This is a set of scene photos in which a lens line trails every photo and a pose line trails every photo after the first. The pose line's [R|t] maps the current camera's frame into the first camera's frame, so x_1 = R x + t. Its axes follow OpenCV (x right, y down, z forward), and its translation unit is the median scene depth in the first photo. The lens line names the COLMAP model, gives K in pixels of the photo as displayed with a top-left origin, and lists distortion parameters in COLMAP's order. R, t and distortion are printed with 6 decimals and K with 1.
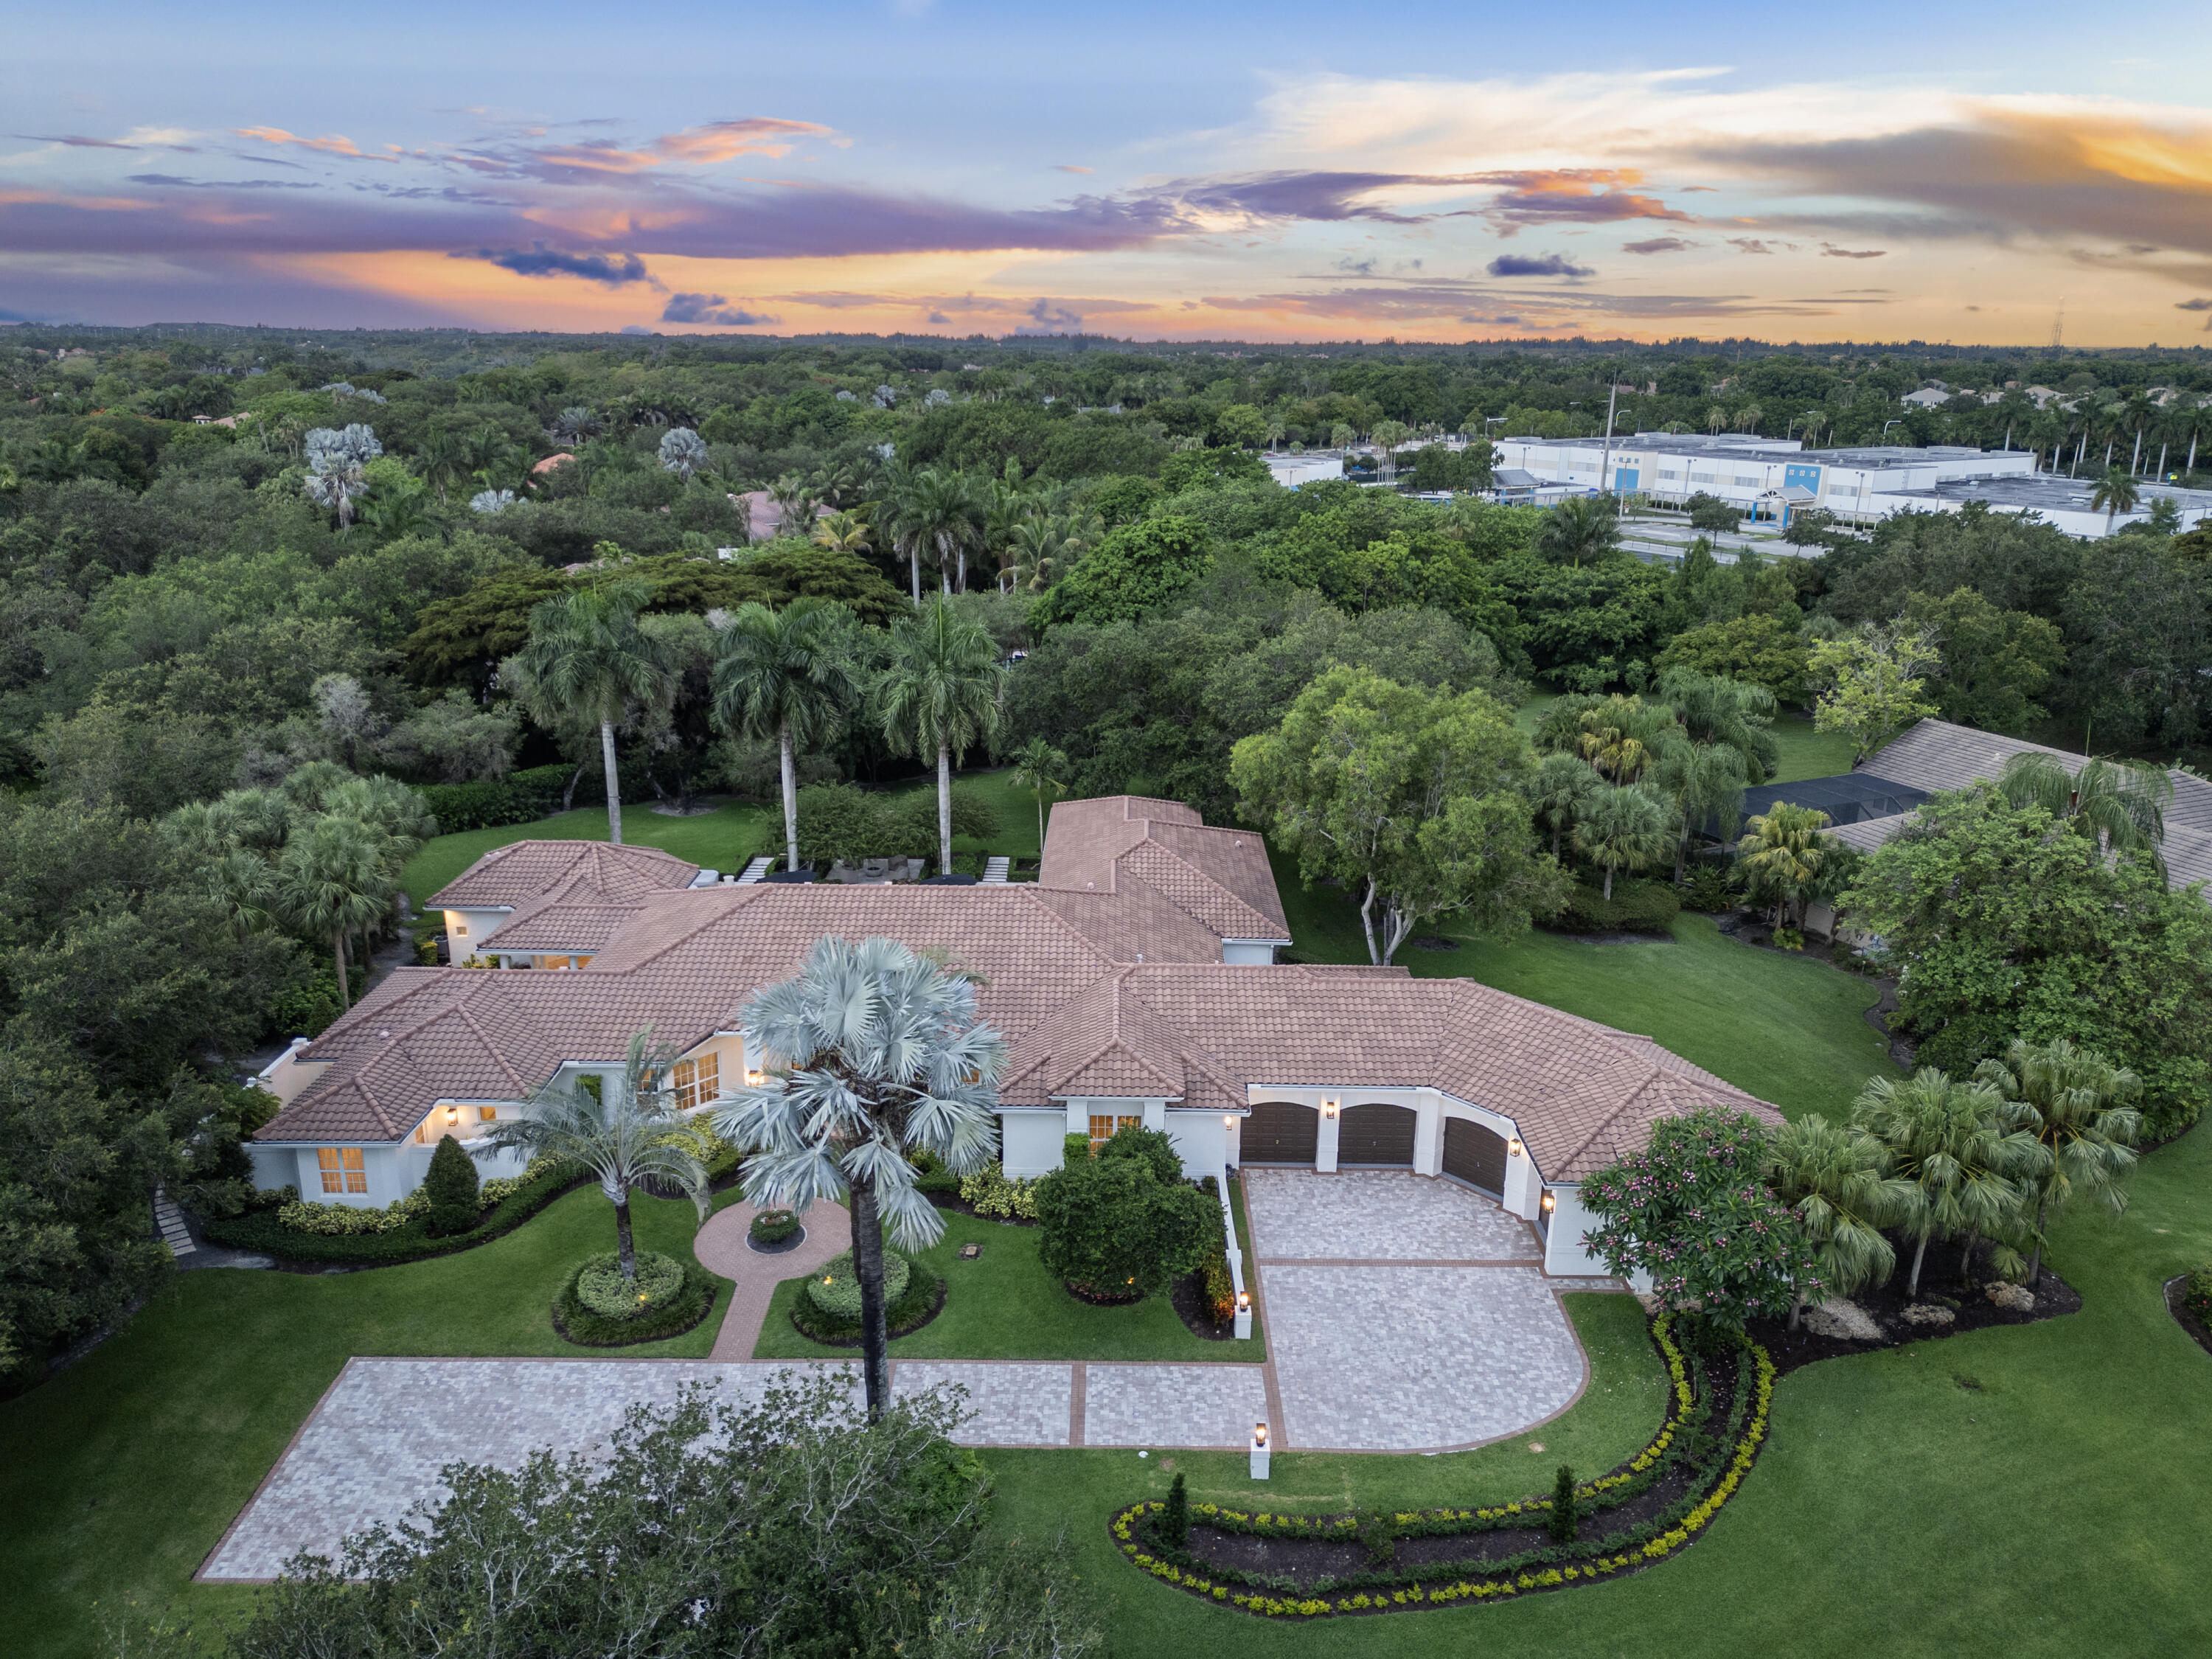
lens RADIAL K [[1575.5, 0, 1107.6], [0, 1575.5, 837.9], [0, 0, 1]] dist [0.071482, -0.066939]
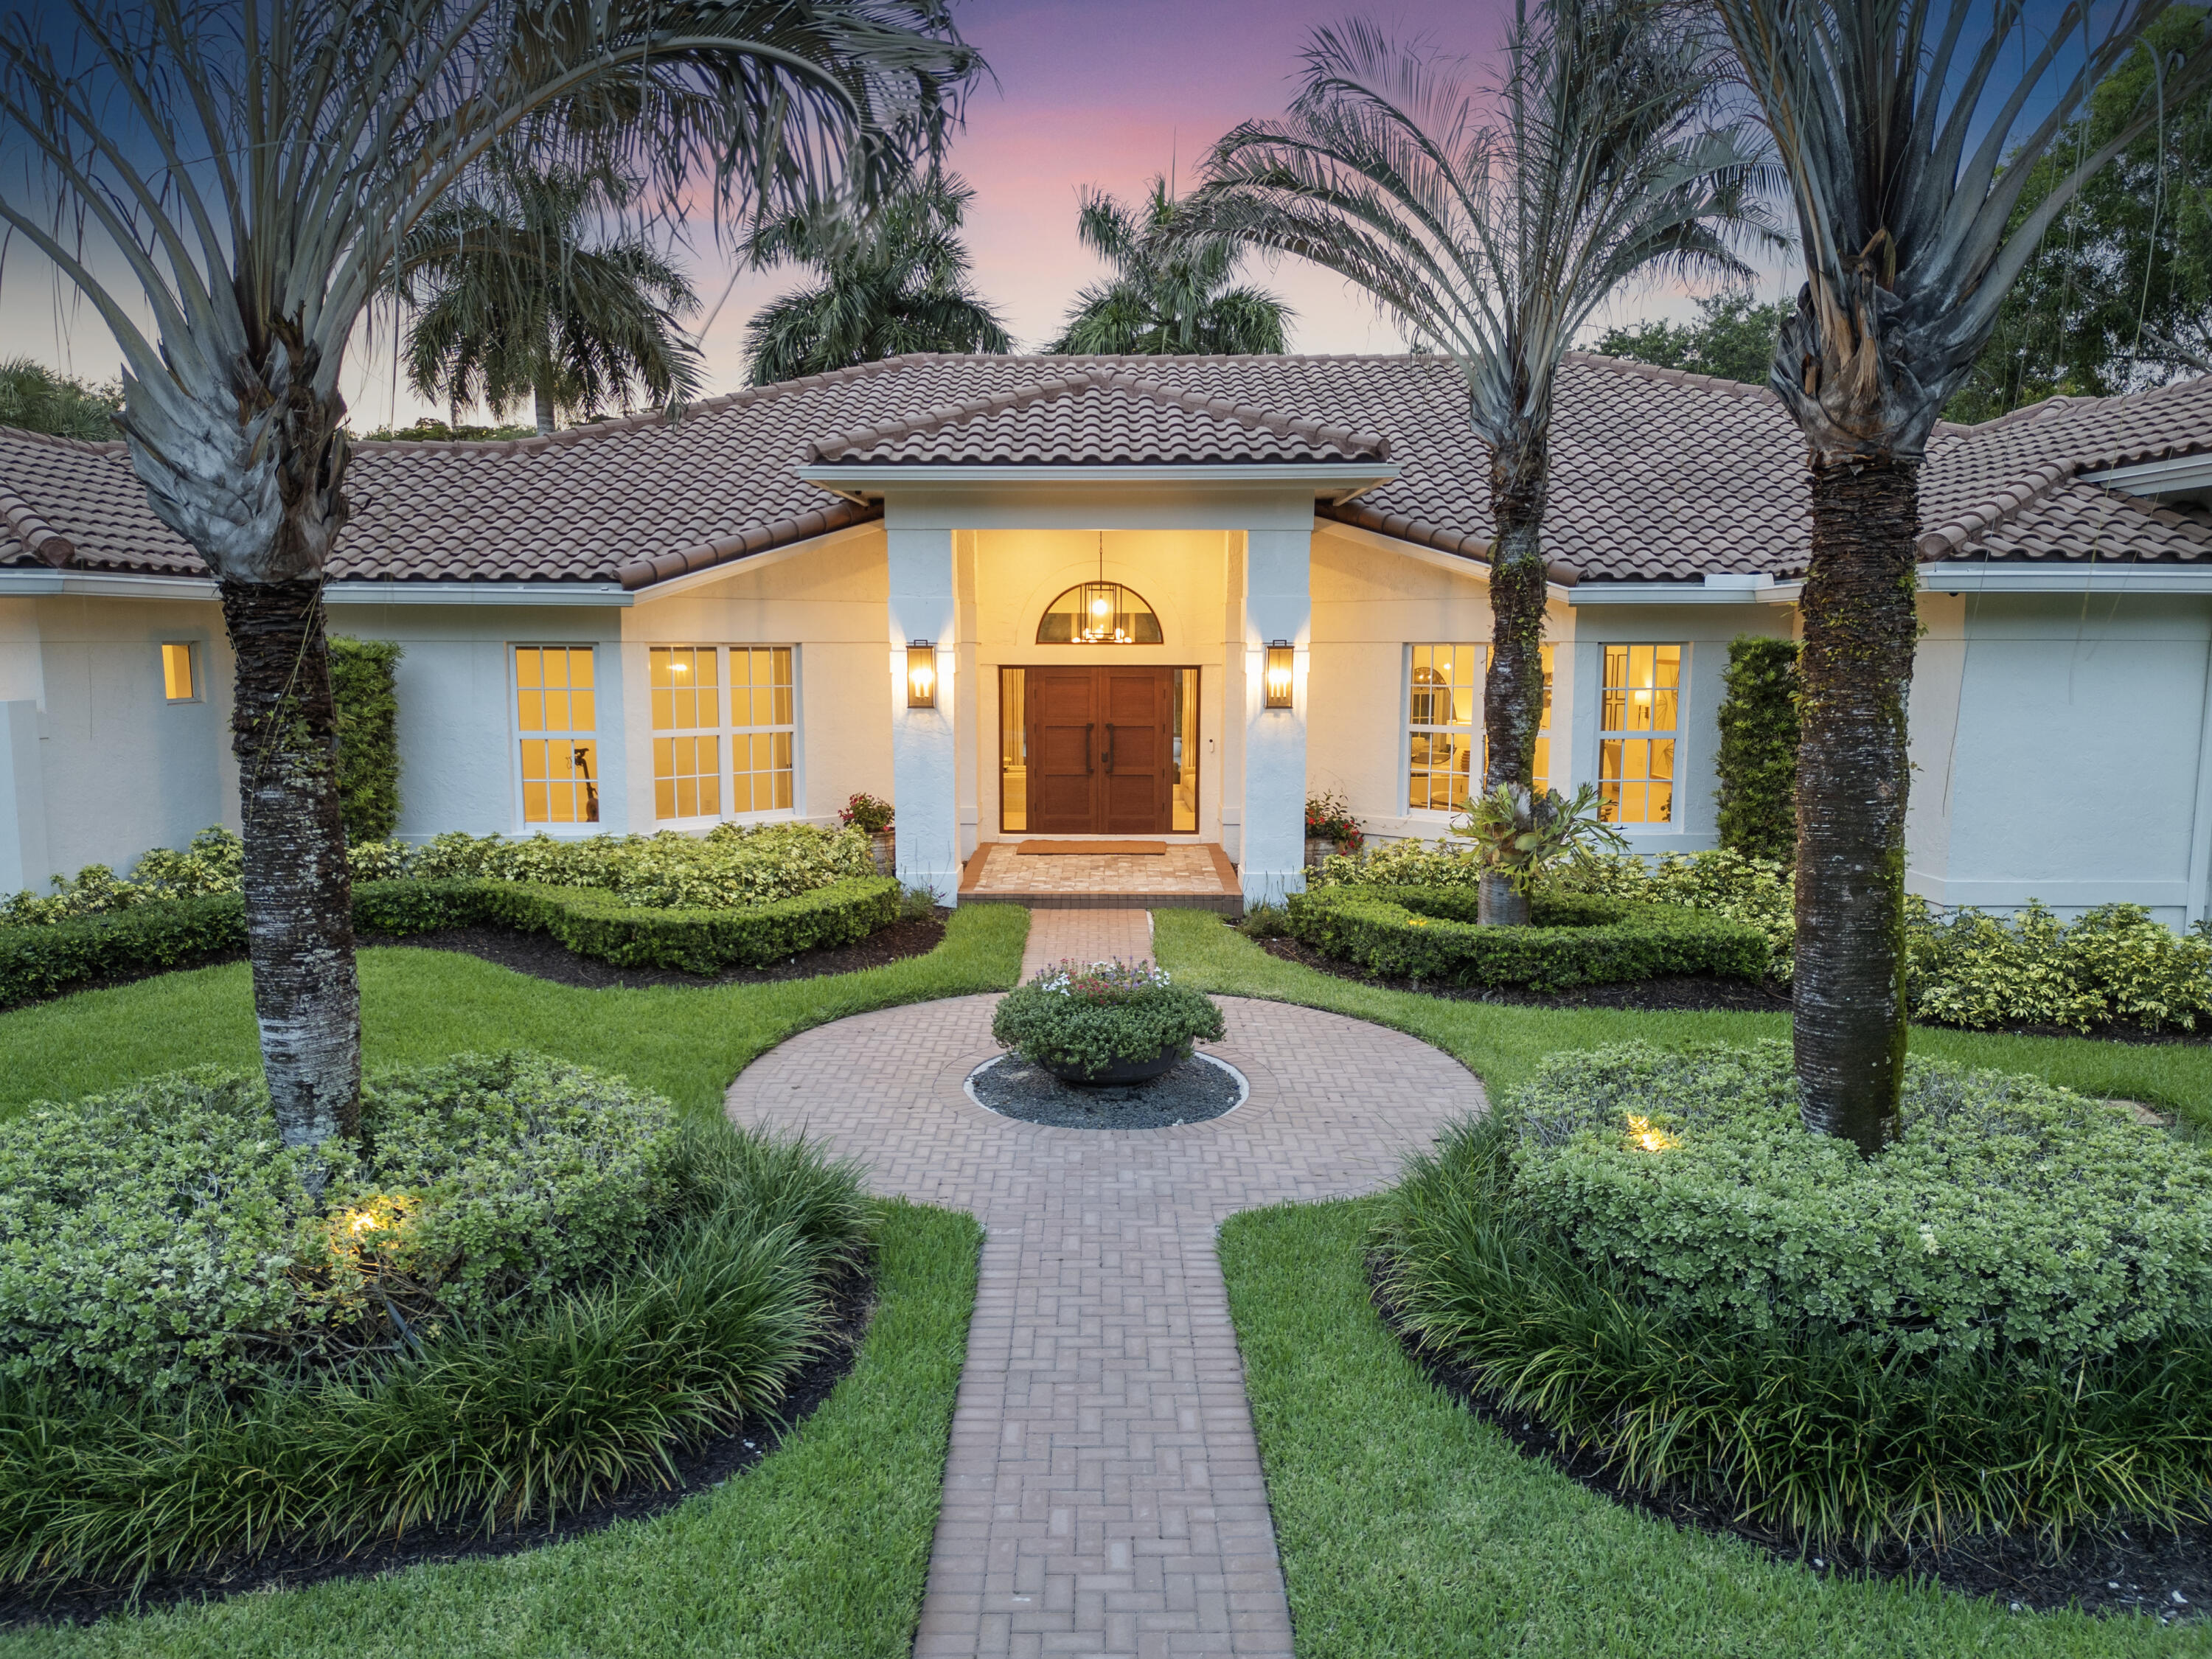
lens RADIAL K [[1559.7, 0, 1106.0], [0, 1559.7, 829.5], [0, 0, 1]] dist [0.072630, -0.068586]
pose [[0.999871, -0.010030, 0.012517, -0.201874], [0.012112, 0.983720, -0.179299, 0.244222], [-0.010515, 0.179427, 0.983715, 0.752151]]
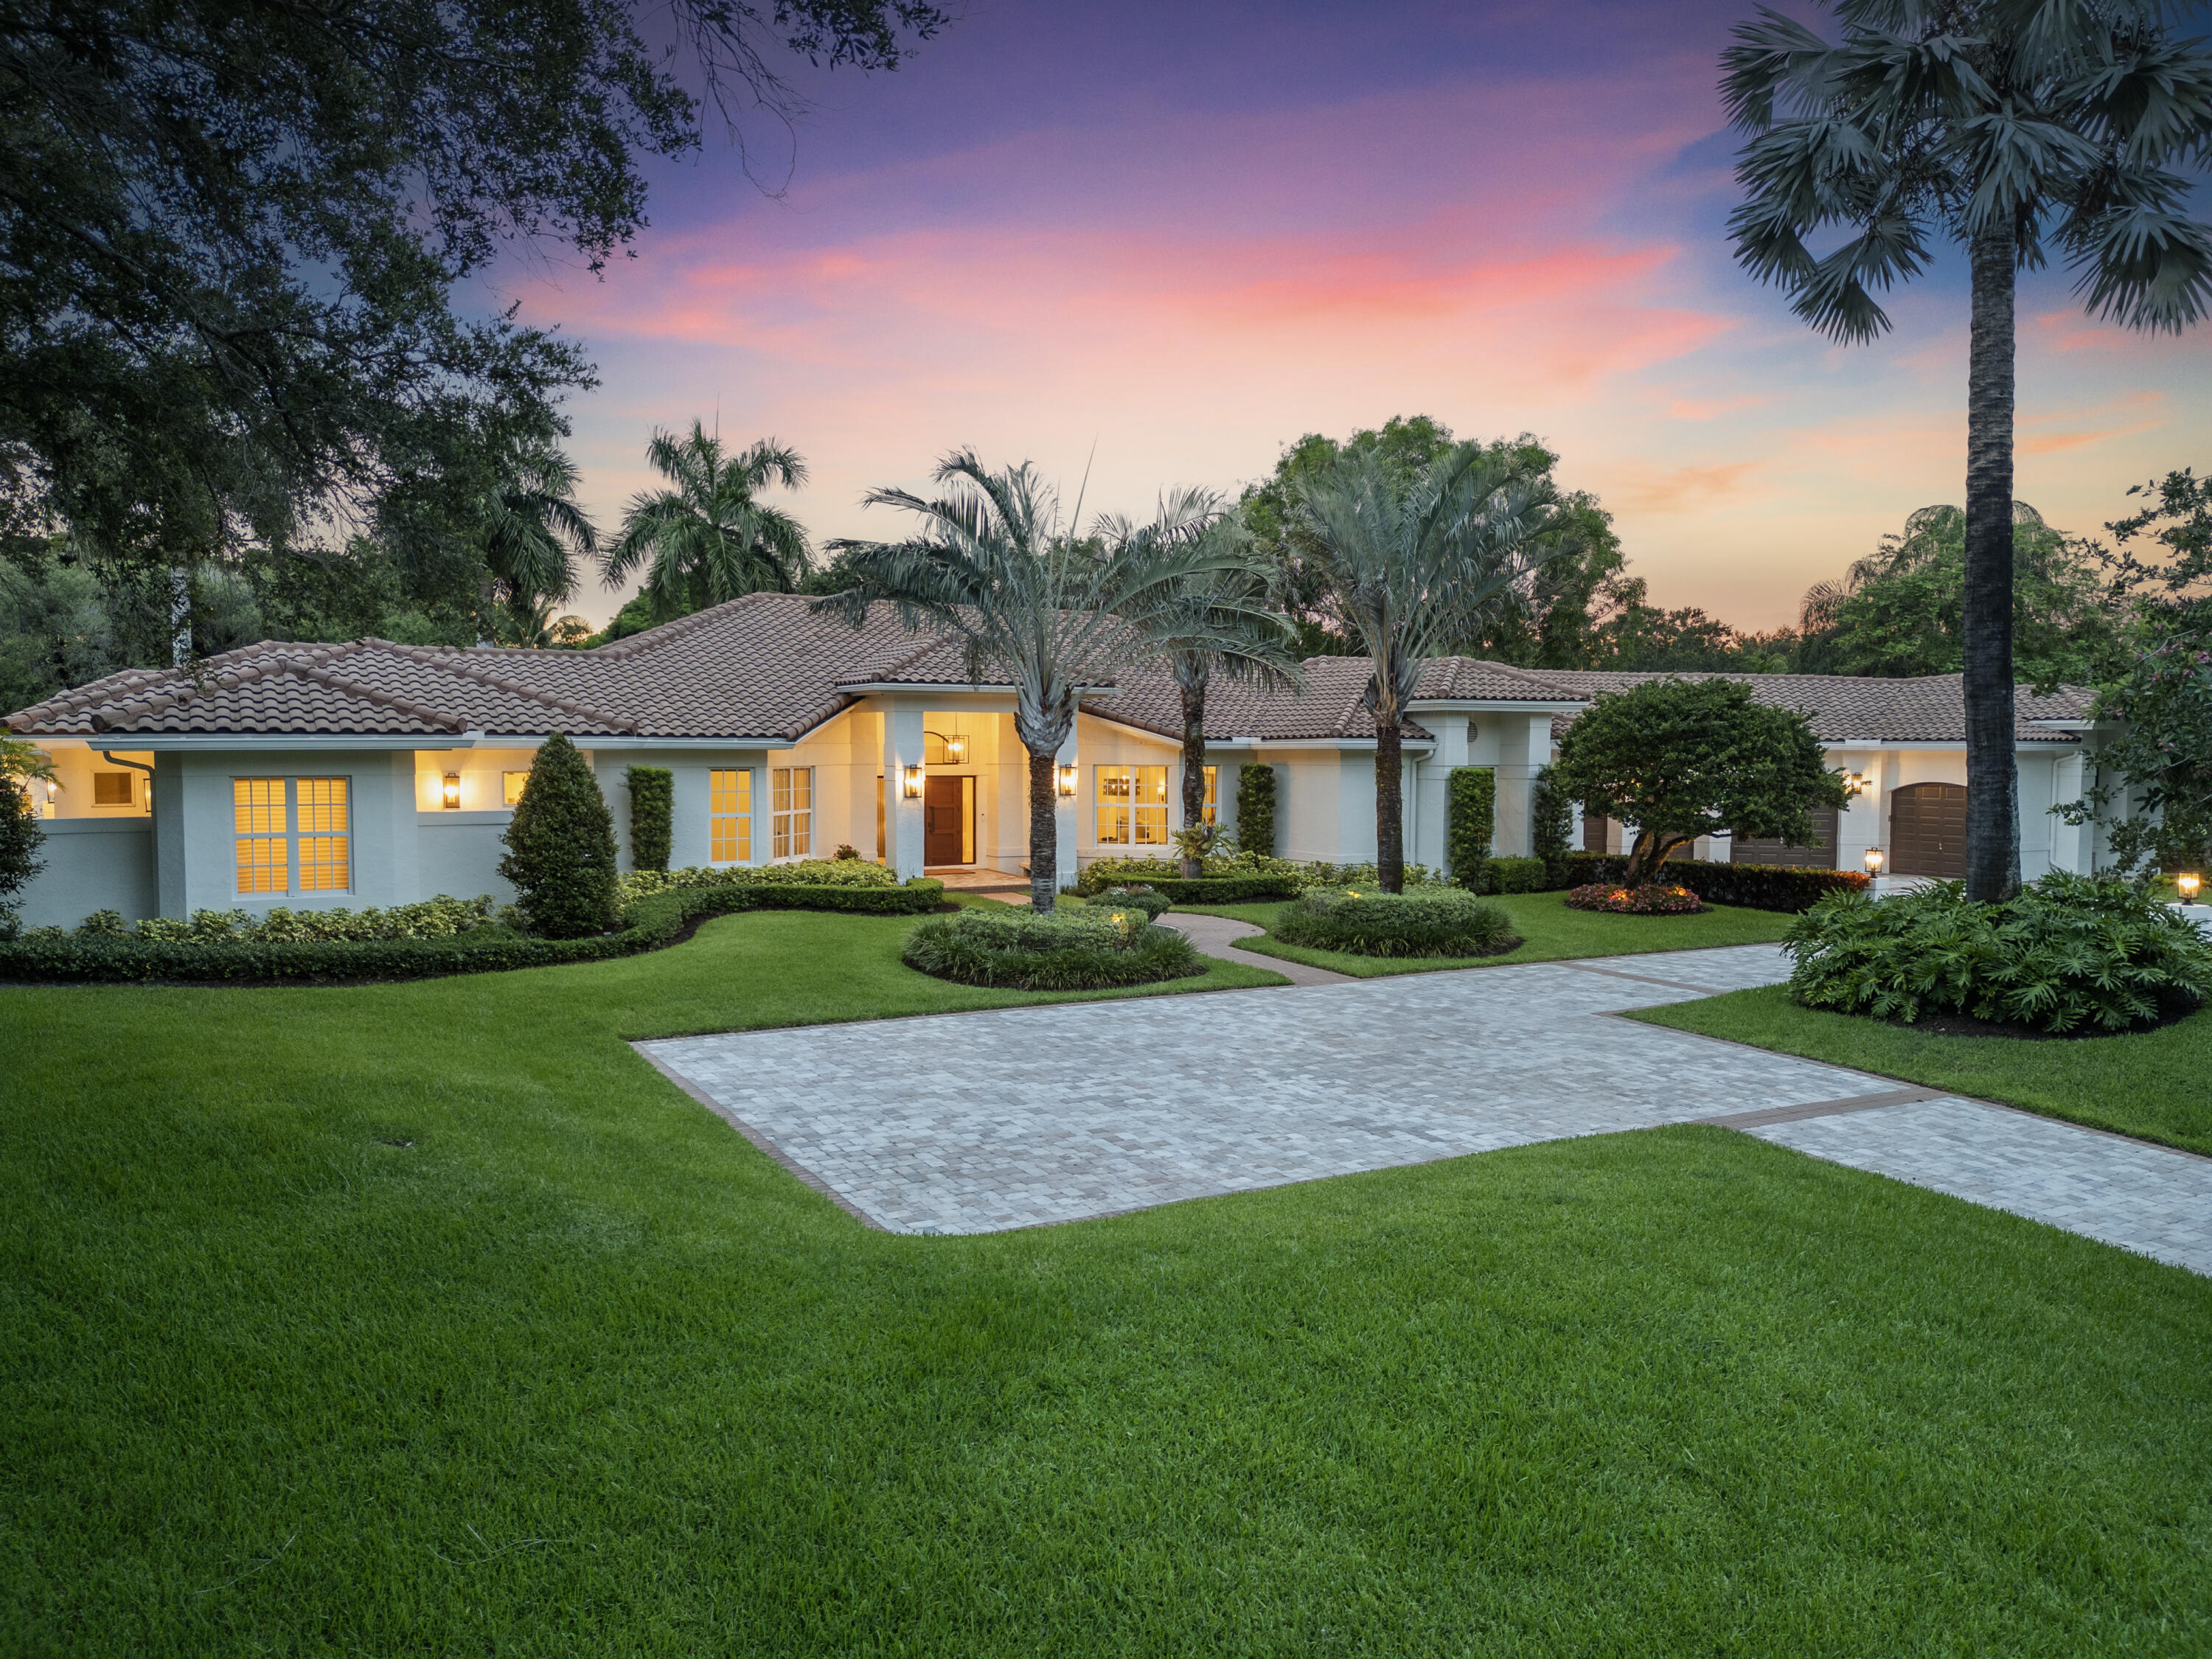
lens RADIAL K [[1555.9, 0, 1107.5], [0, 1555.9, 829.1], [0, 0, 1]] dist [0.084615, -0.091957]
pose [[0.863452, -0.033009, 0.503351, -0.479256], [0.154352, 0.967283, -0.201344, 0.314854], [-0.480236, 0.251544, 0.840297, 0.491977]]
